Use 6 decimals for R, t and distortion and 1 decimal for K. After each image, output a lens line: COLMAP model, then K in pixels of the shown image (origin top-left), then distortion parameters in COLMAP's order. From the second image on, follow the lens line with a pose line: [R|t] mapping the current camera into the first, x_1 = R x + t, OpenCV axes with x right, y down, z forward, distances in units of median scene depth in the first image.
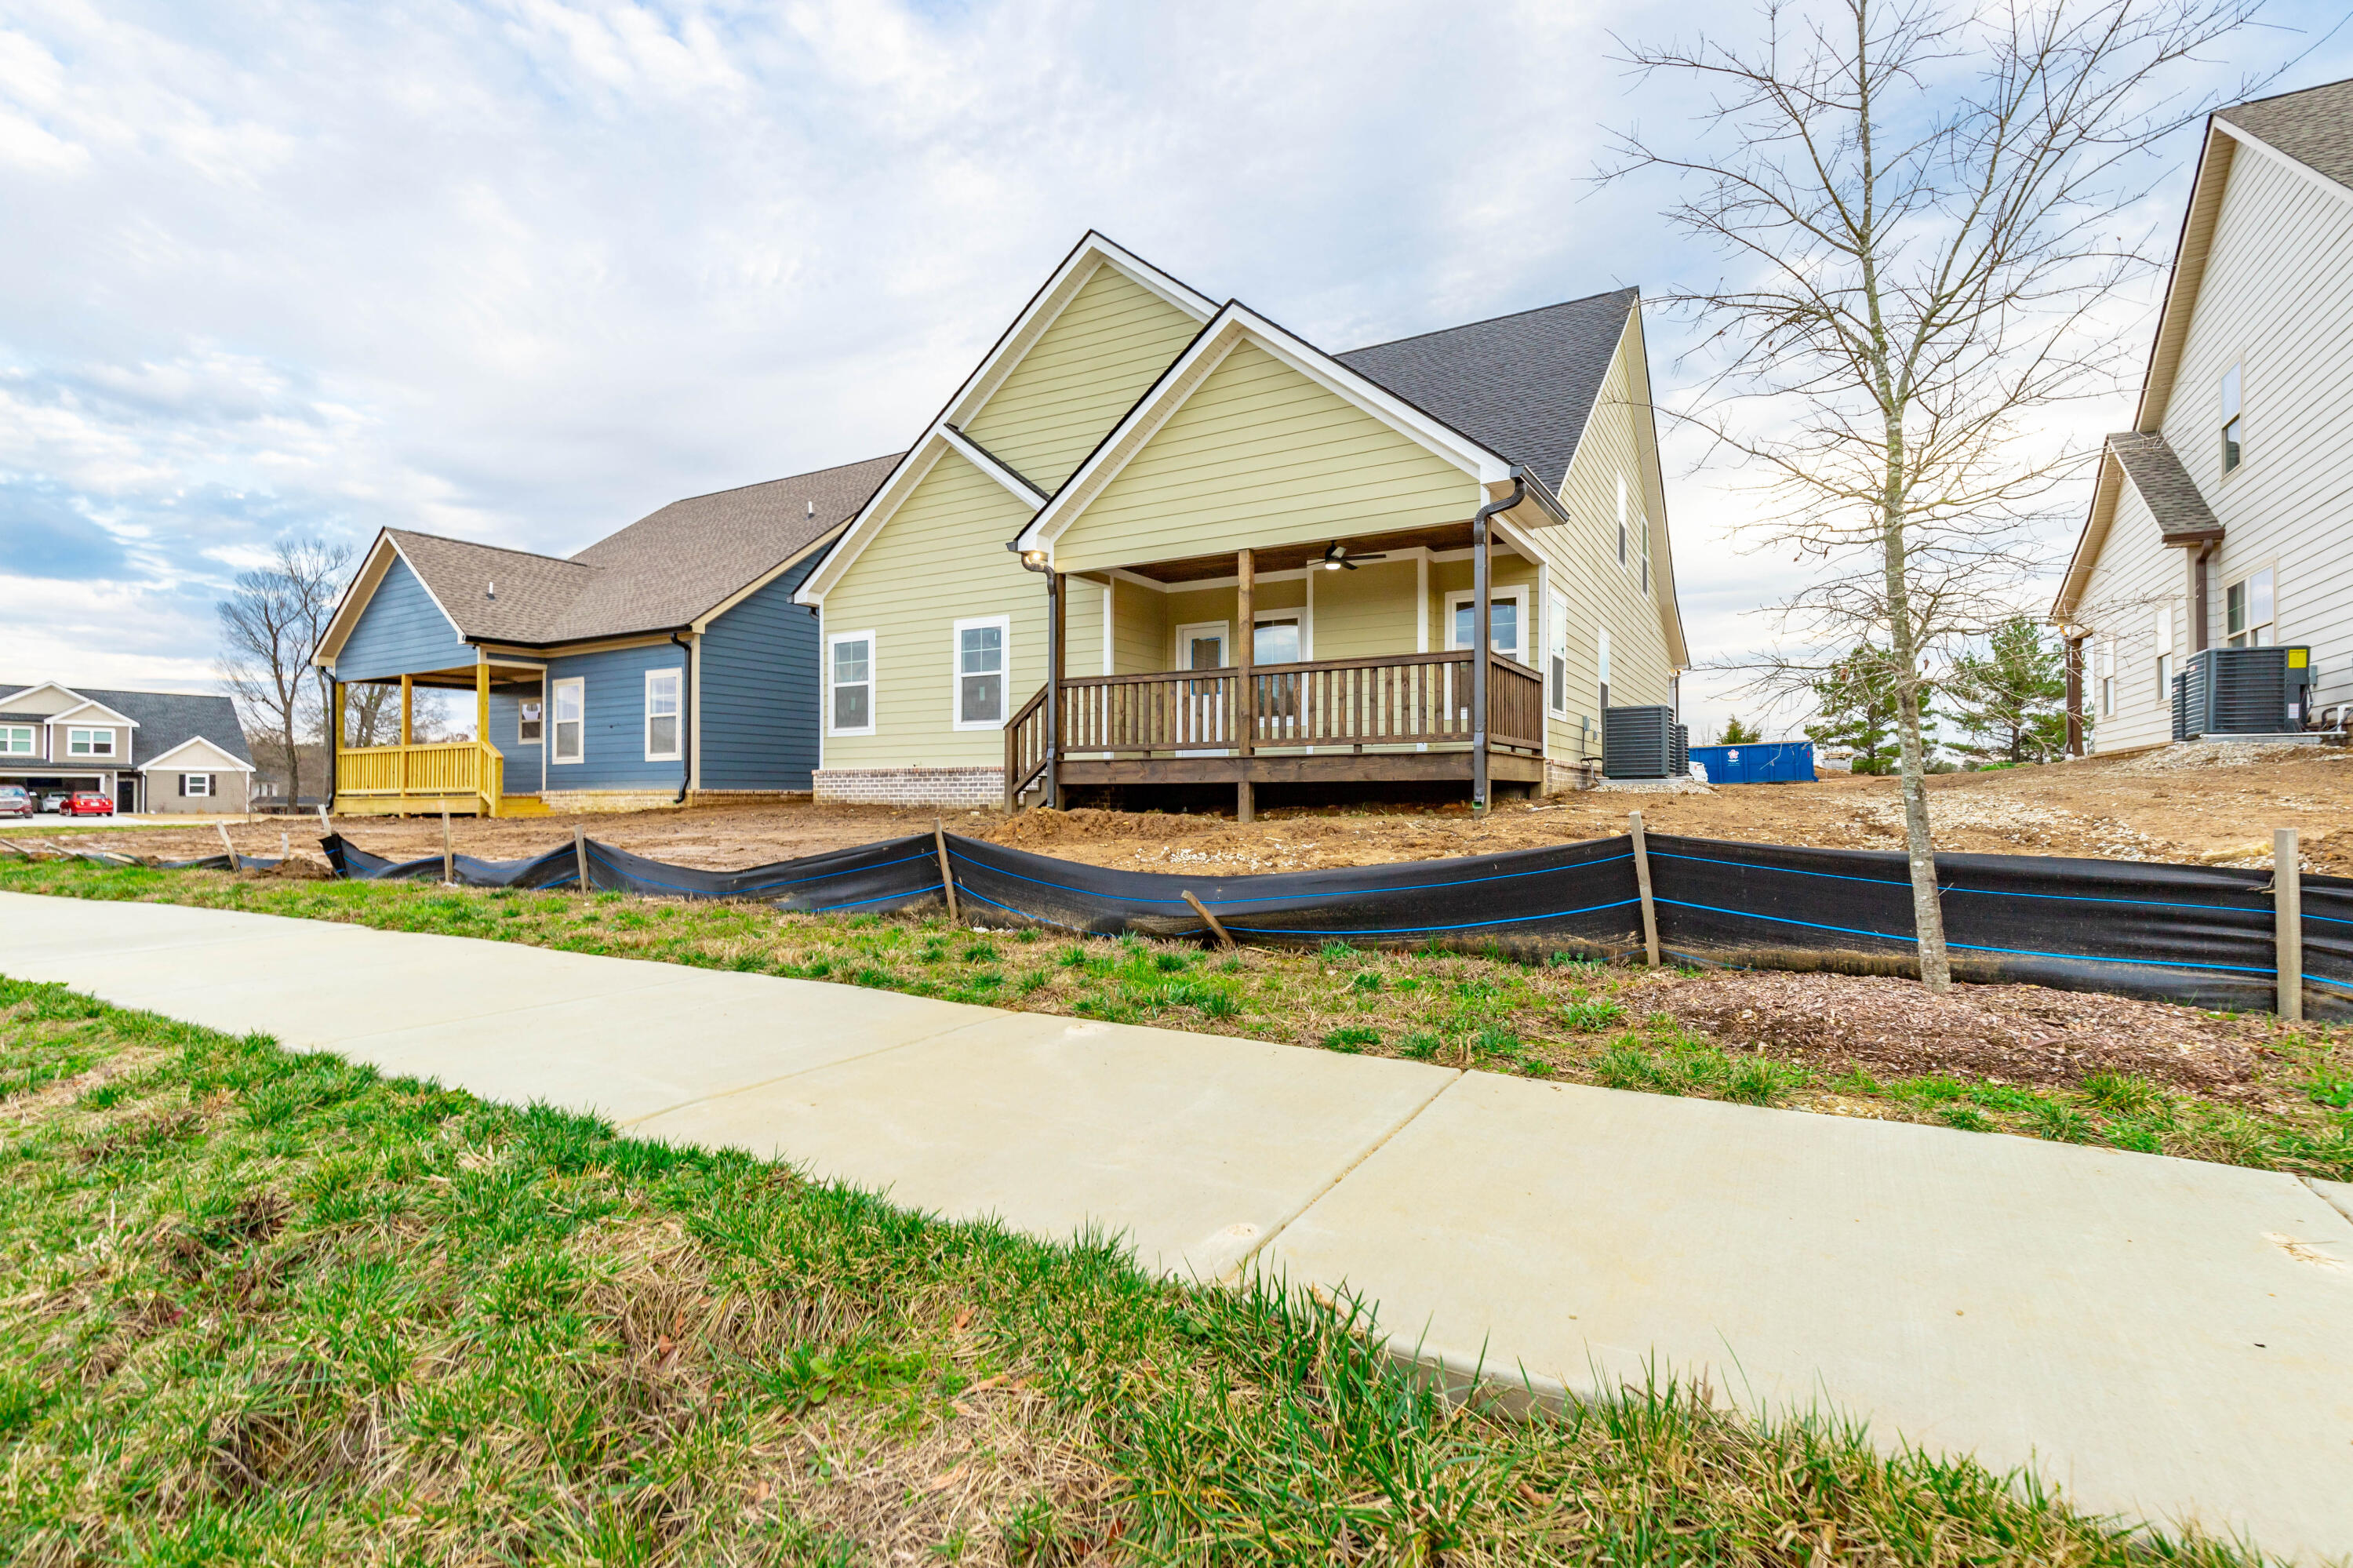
lens RADIAL K [[1056.6, 0, 1190.7], [0, 1056.6, 793.0], [0, 0, 1]] dist [0.010275, -0.003612]
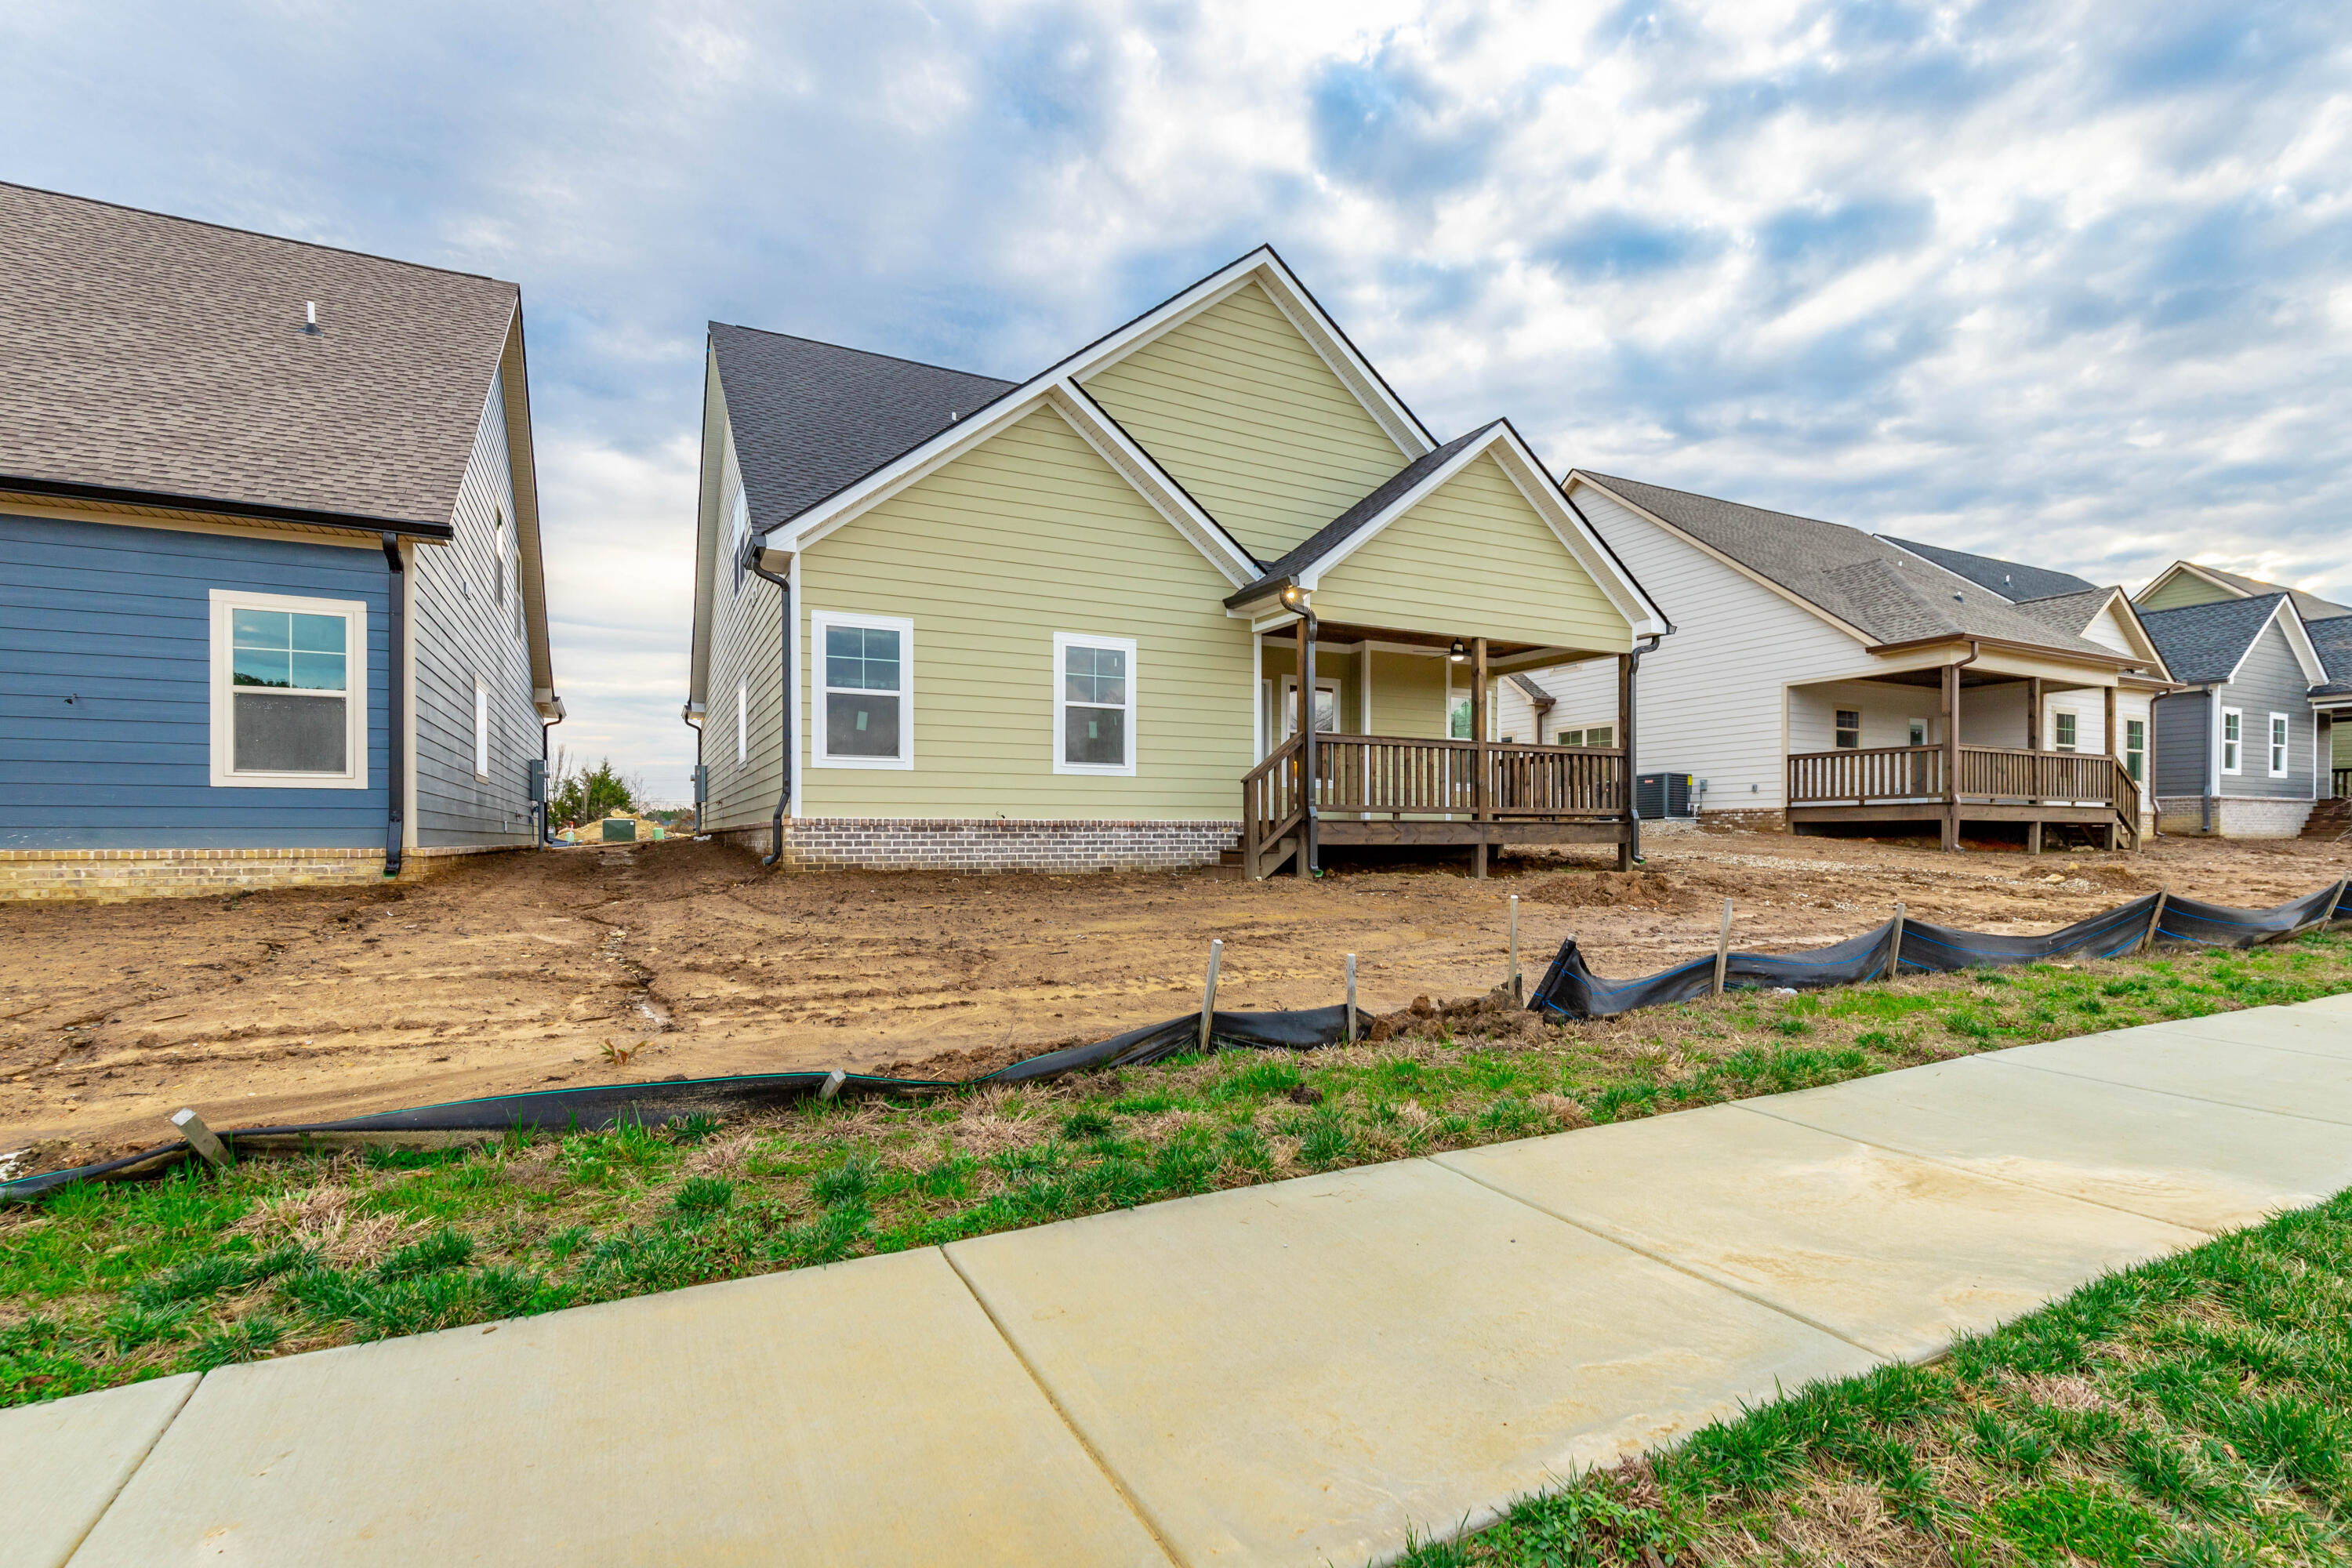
lens RADIAL K [[1056.1, 0, 1188.8], [0, 1056.1, 828.0], [0, 0, 1]] dist [0.010275, -0.003612]
pose [[0.551783, 0.009587, 0.833933, -0.842555], [-0.003114, 0.999951, -0.009436, -0.011977], [-0.833982, 0.002610, 0.551786, 0.509348]]
